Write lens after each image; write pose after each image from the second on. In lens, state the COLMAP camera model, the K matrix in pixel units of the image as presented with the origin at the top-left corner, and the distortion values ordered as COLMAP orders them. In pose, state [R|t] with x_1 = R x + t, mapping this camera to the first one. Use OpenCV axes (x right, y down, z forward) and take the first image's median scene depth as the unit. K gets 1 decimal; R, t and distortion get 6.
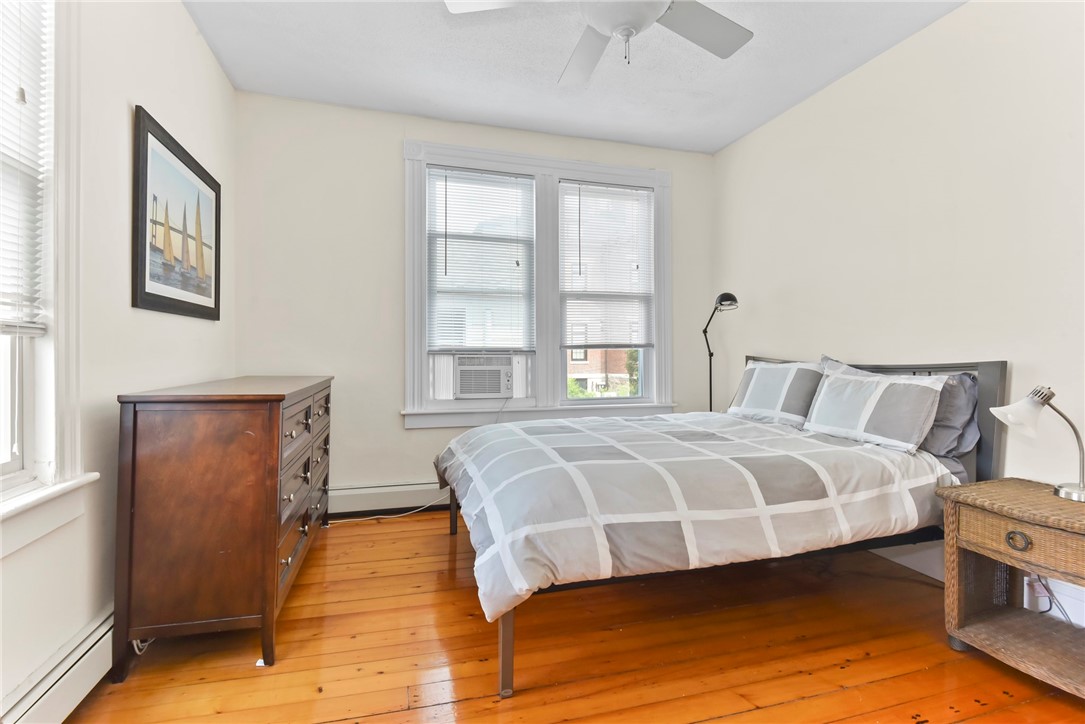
lens RADIAL K [[512.6, 0, 549.5], [0, 512.6, 352.8], [0, 0, 1]] dist [0.012754, -0.005939]
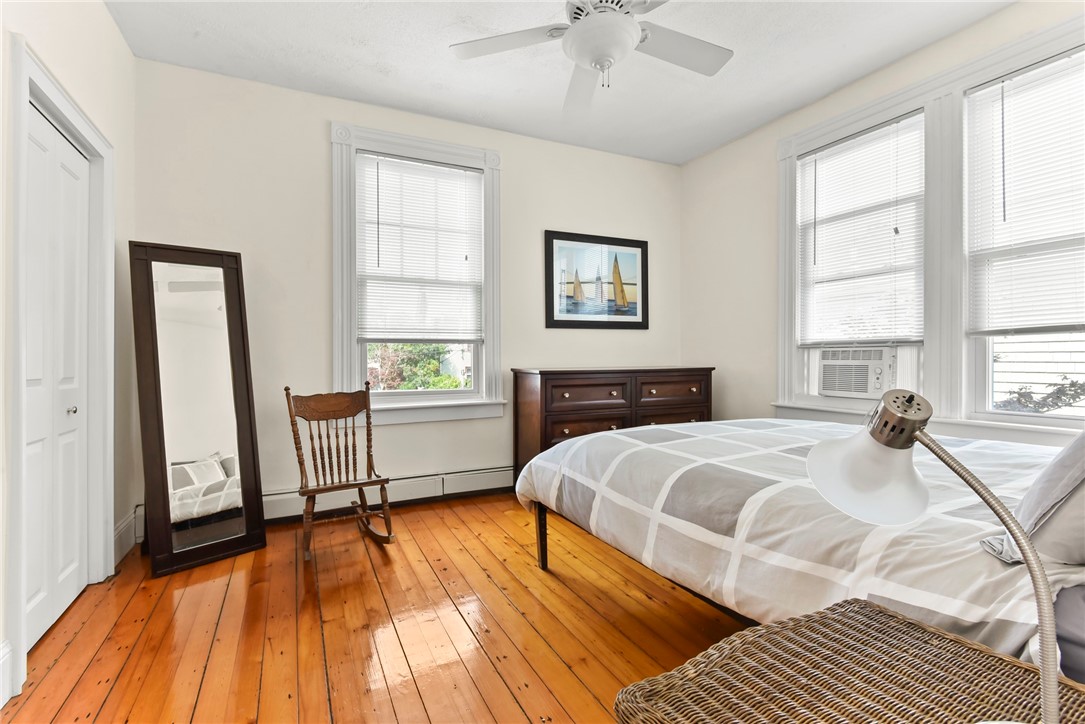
lens RADIAL K [[512.6, 0, 551.6], [0, 512.6, 363.6], [0, 0, 1]] dist [0.012754, -0.005939]
pose [[0.174419, 0.007616, -0.984642, 0.666386], [0.008676, 0.999919, 0.009271, 0.019151], [0.984633, -0.010160, 0.174339, 0.356929]]
